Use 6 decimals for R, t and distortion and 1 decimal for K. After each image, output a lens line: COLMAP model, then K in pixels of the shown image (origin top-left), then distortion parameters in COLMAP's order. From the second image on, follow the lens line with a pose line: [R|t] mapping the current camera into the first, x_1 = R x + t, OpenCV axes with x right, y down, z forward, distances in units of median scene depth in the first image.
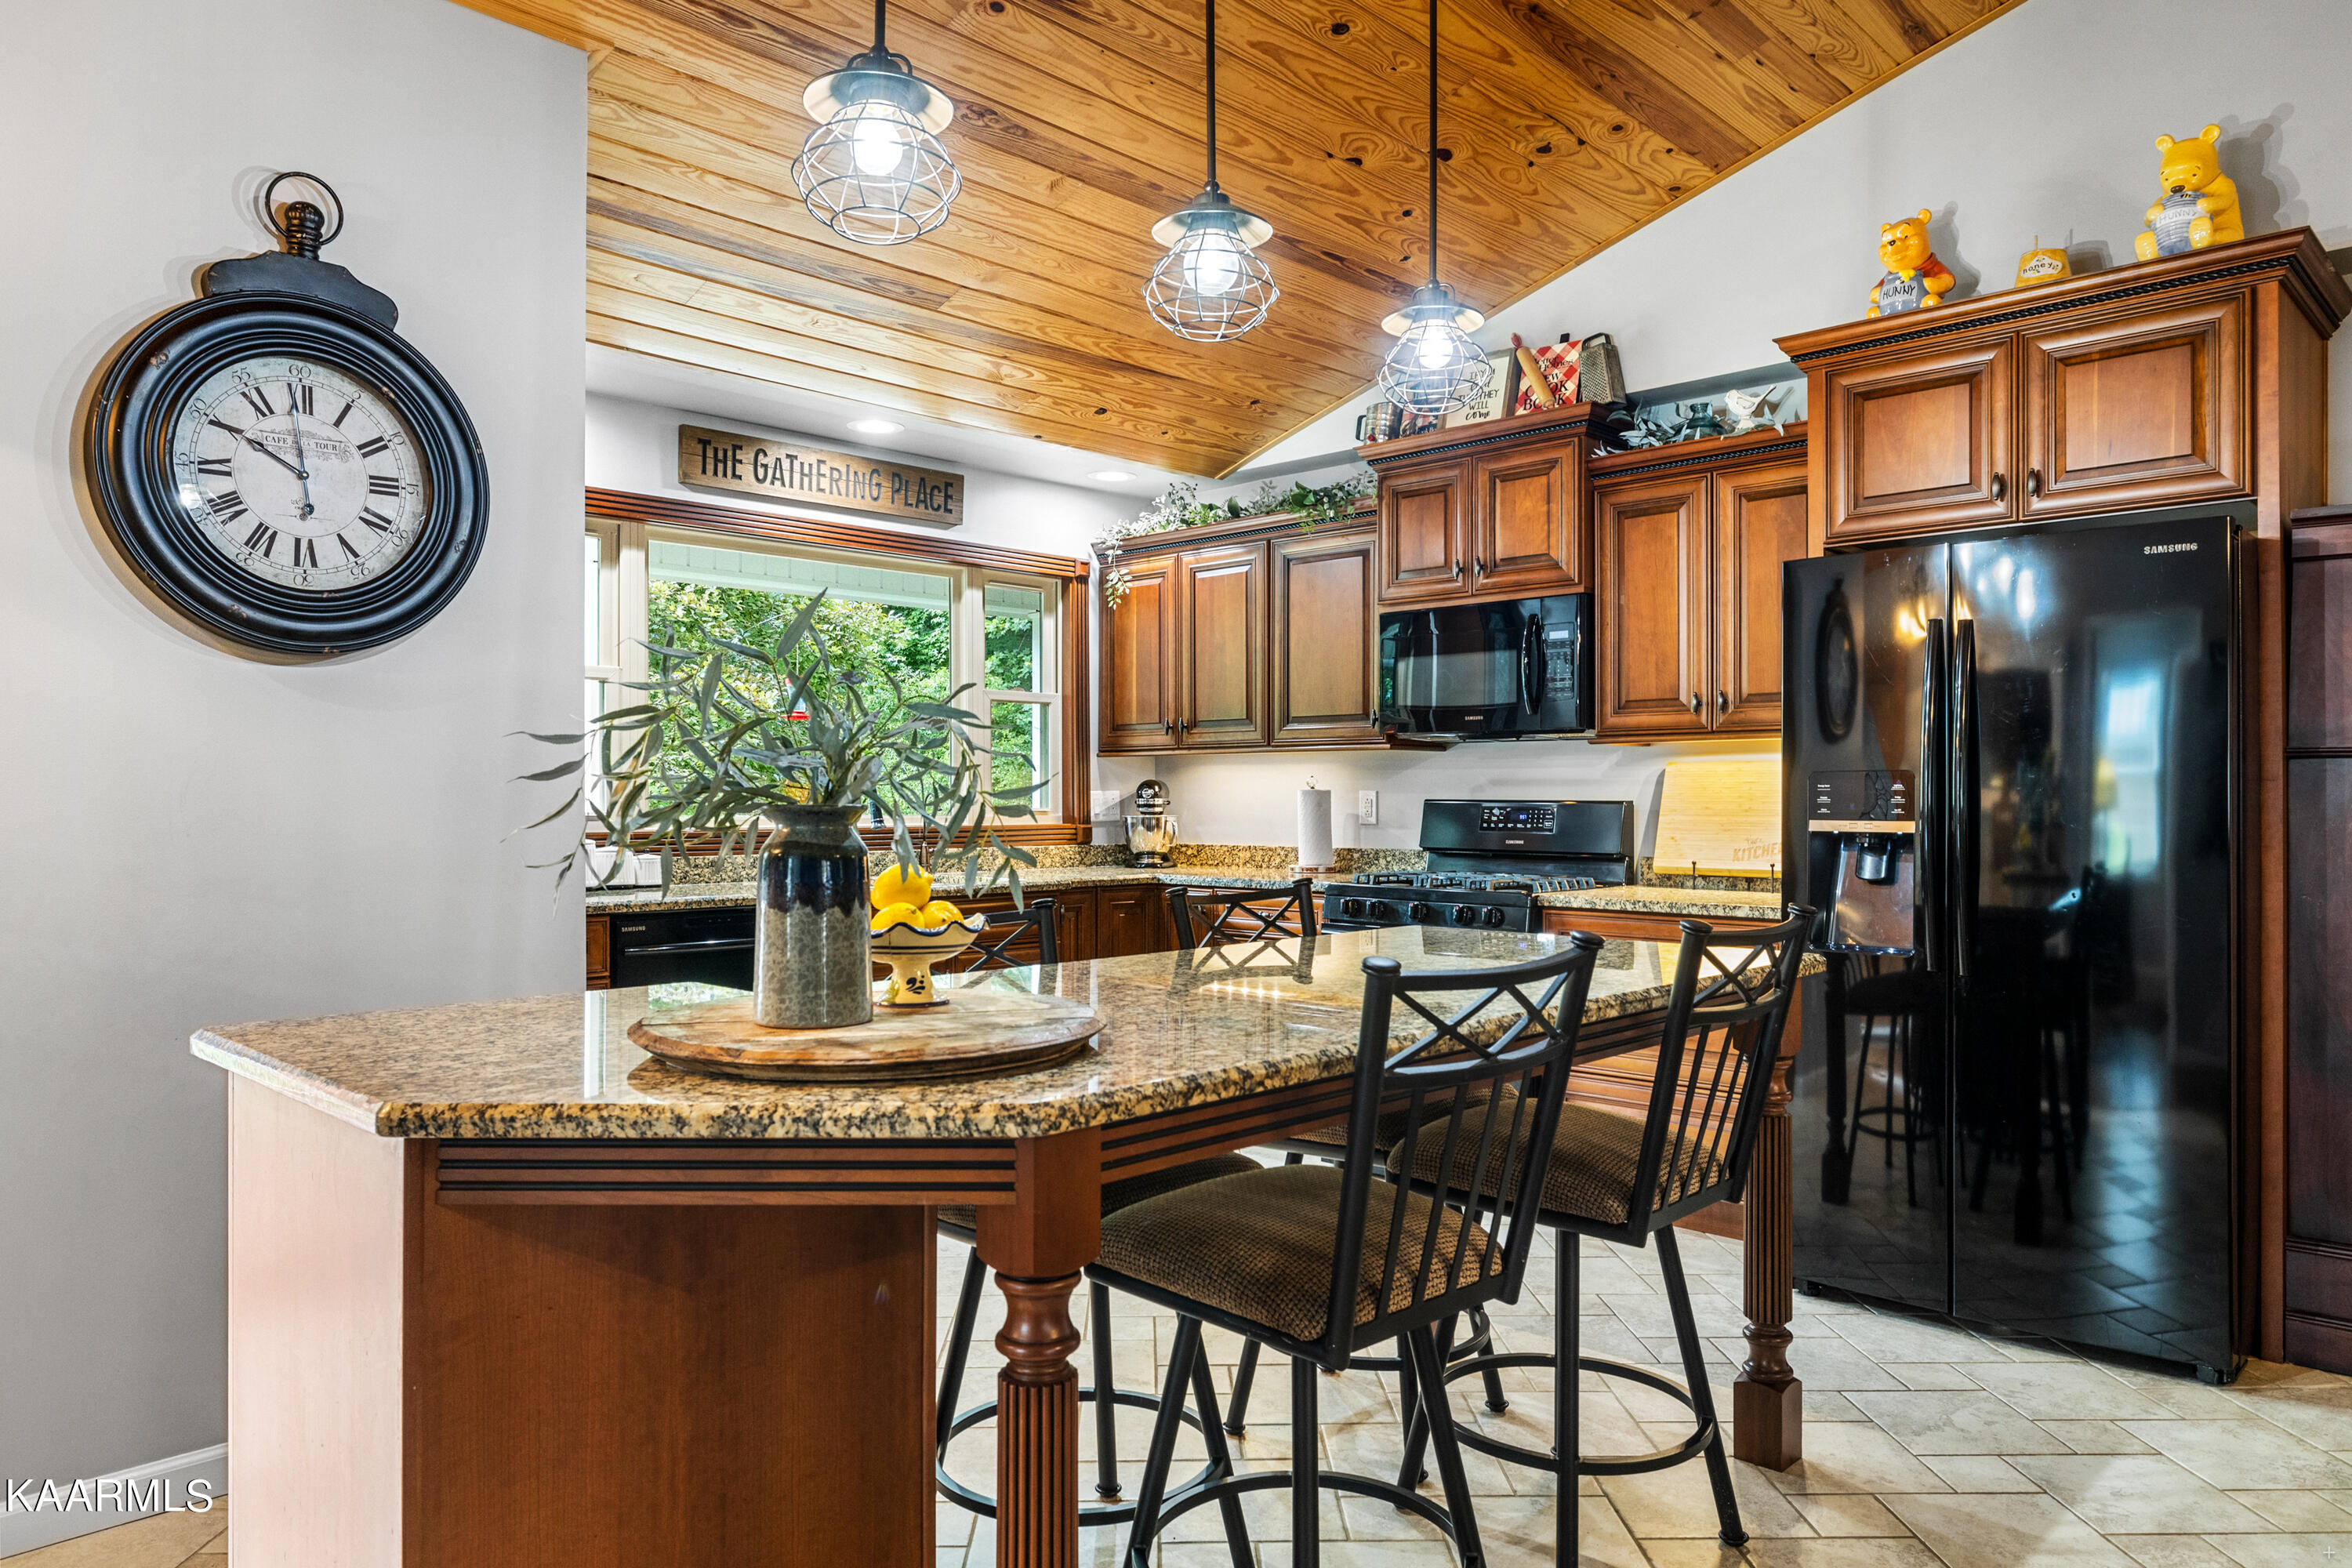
lens RADIAL K [[1536.1, 0, 1169.2], [0, 1536.1, 802.5], [0, 0, 1]] dist [-0.001571, -0.000729]
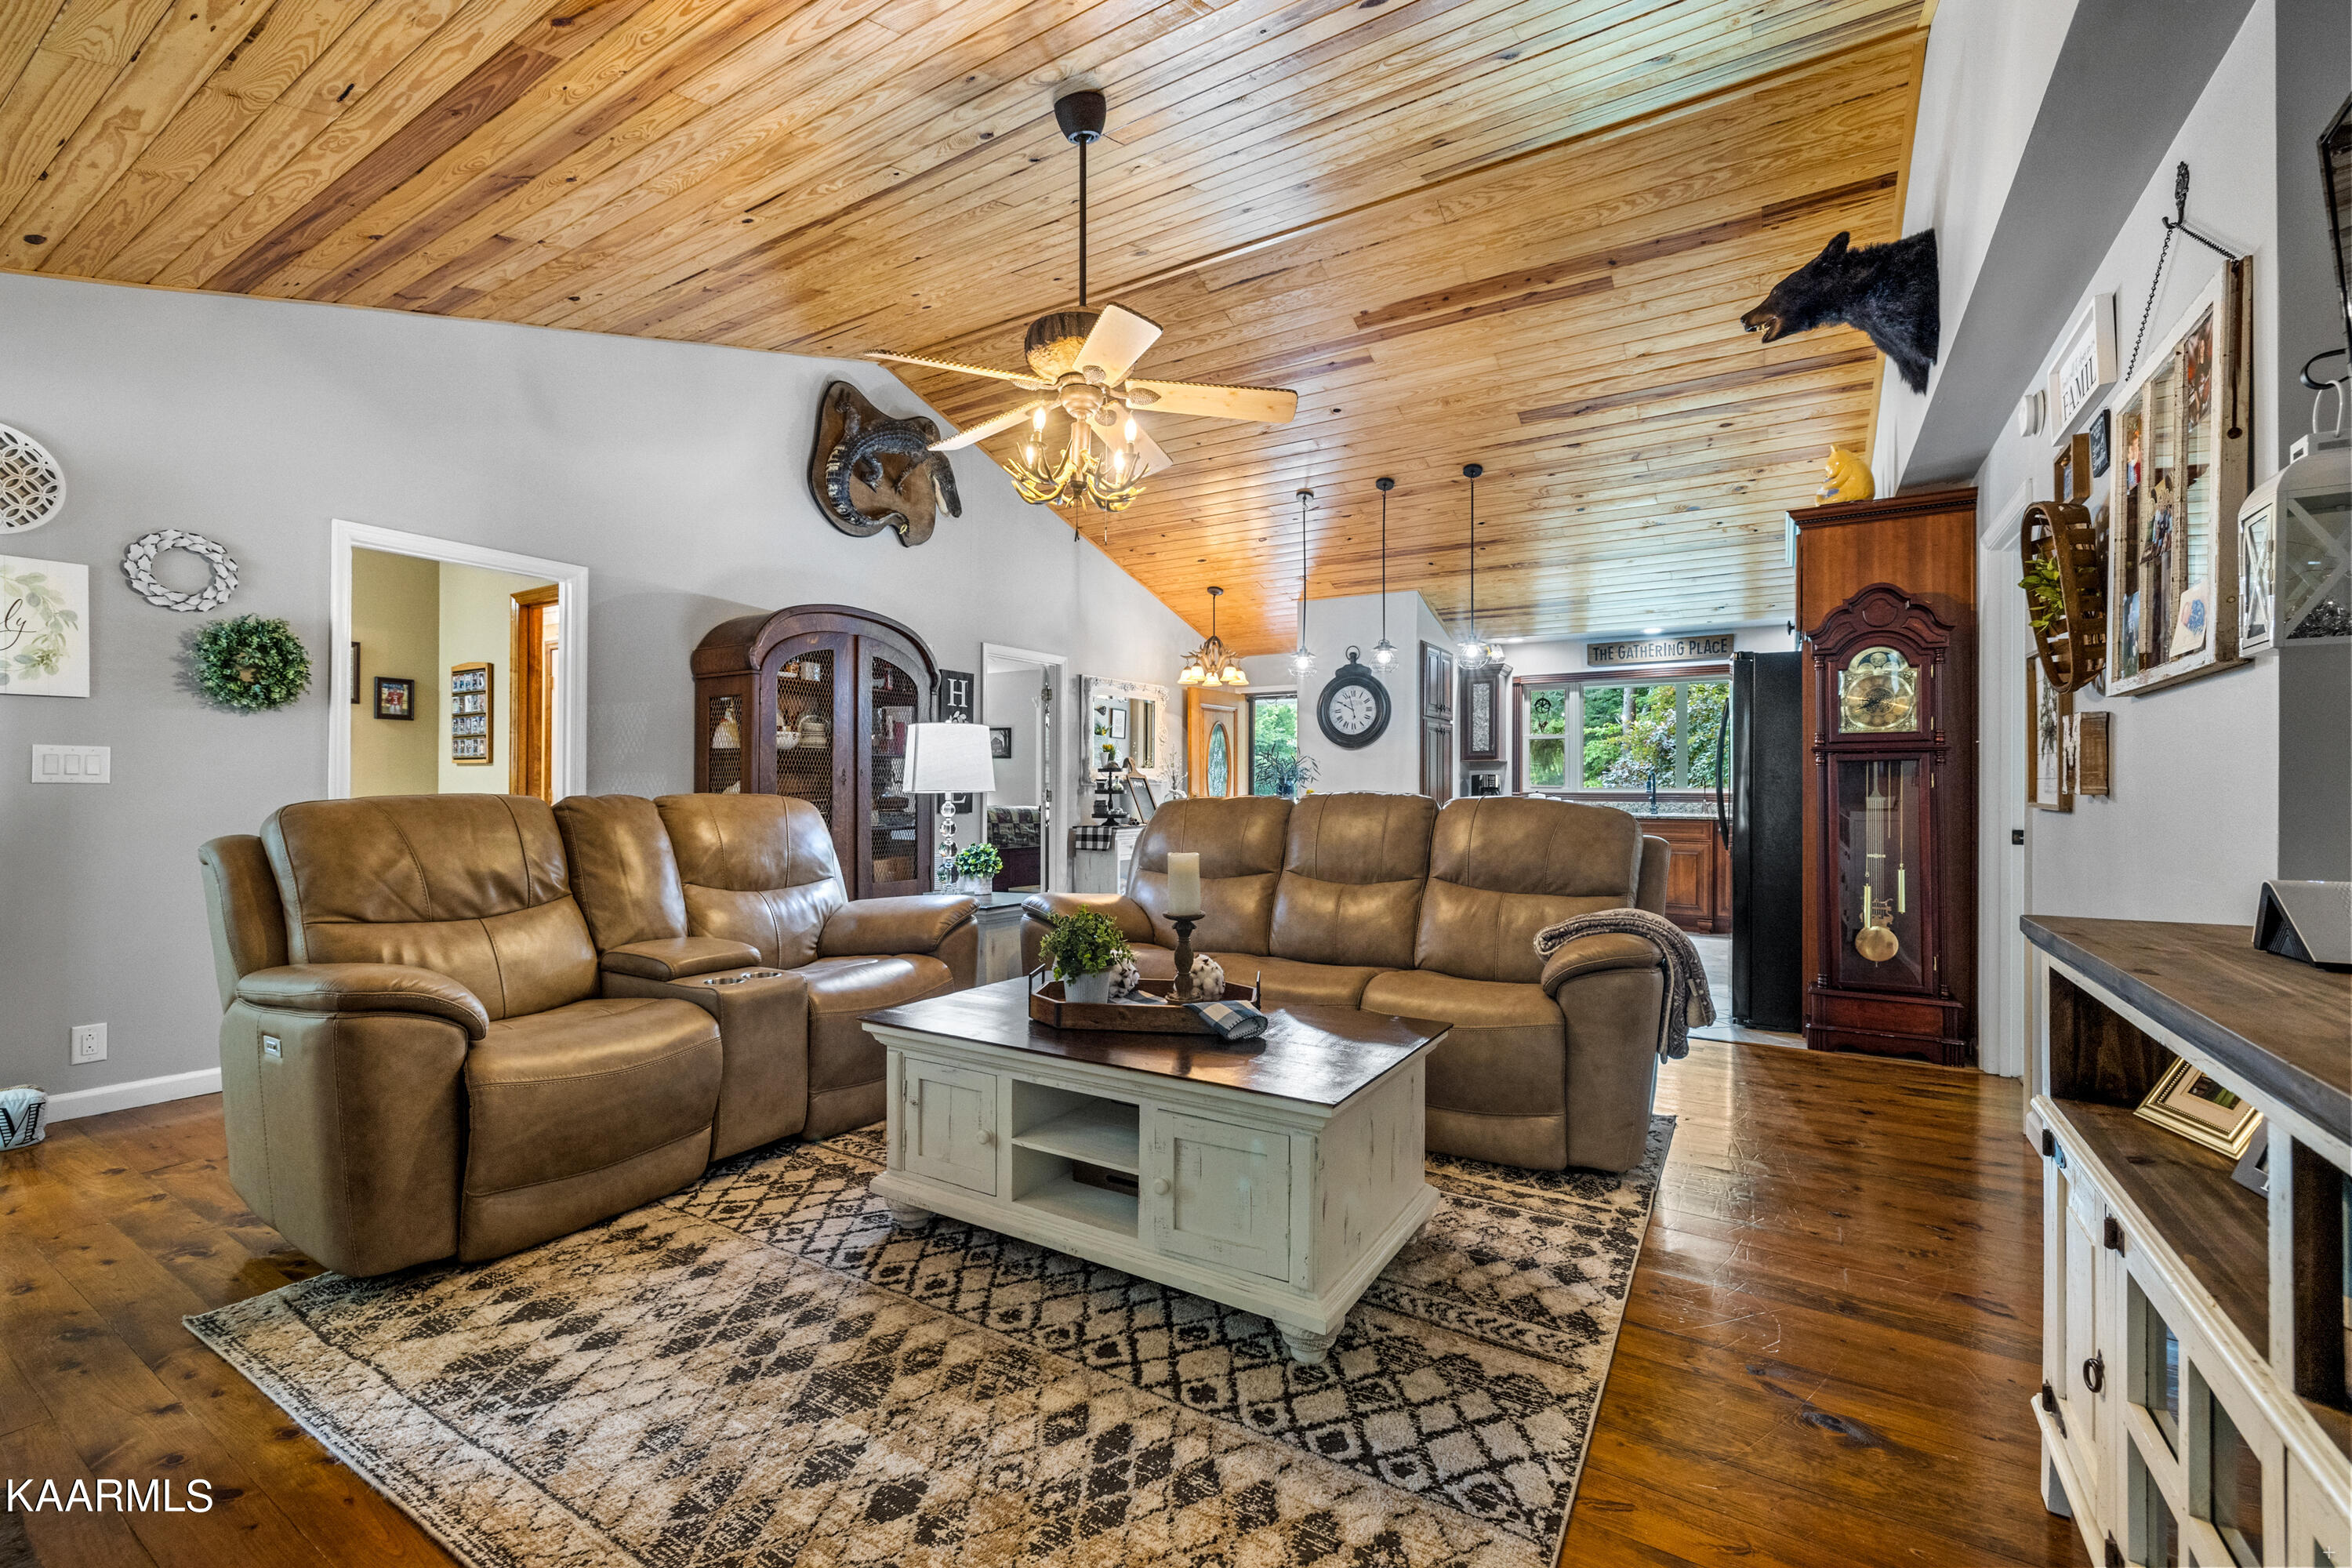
lens RADIAL K [[983.6, 0, 1176.0], [0, 983.6, 784.0], [0, 0, 1]] dist [0.001180, 0.000030]
pose [[0.216282, -0.000820, -0.976331, 1.186974], [-0.006953, 0.999973, -0.002380, 0.012701], [0.976306, 0.007303, 0.216271, -0.093612]]
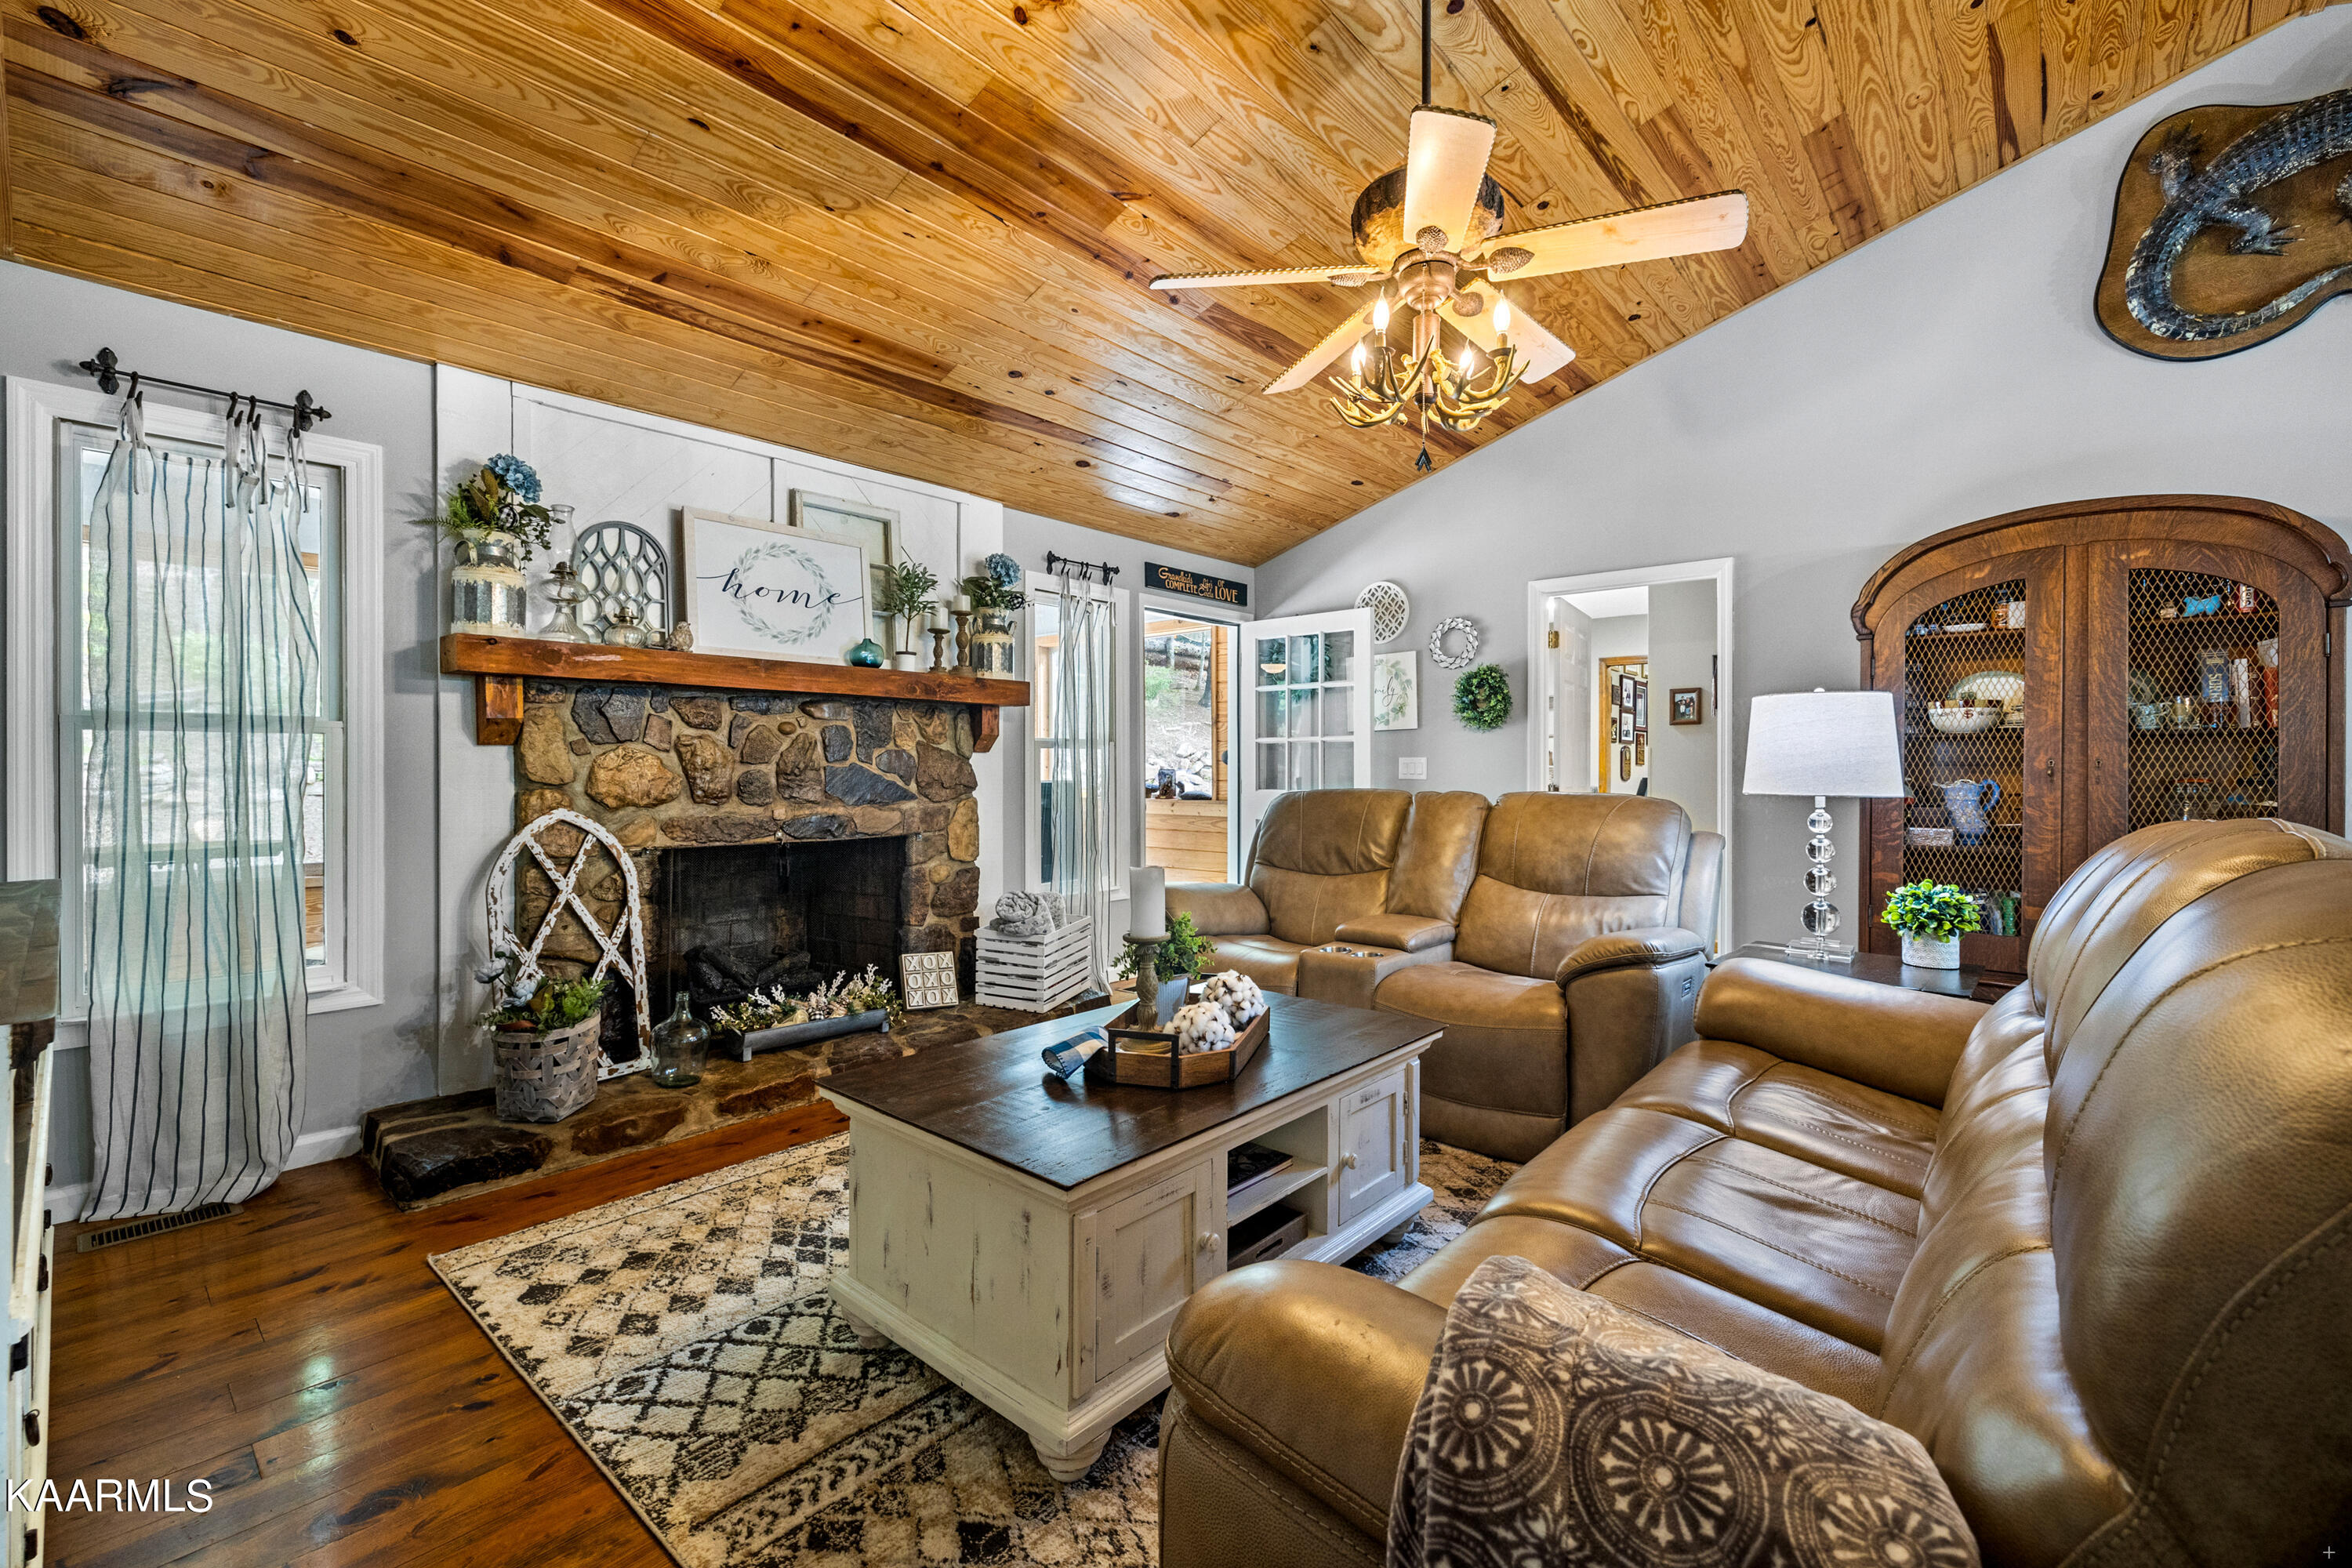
lens RADIAL K [[988.7, 0, 1176.0], [0, 988.7, 784.0], [0, 0, 1]] dist [-0.012389, -0.000067]
pose [[-0.998637, 0.004436, -0.051995, 0.737998], [0.003729, 0.999899, 0.013679, 0.004960], [0.052051, 0.013467, -0.998554, 0.423626]]
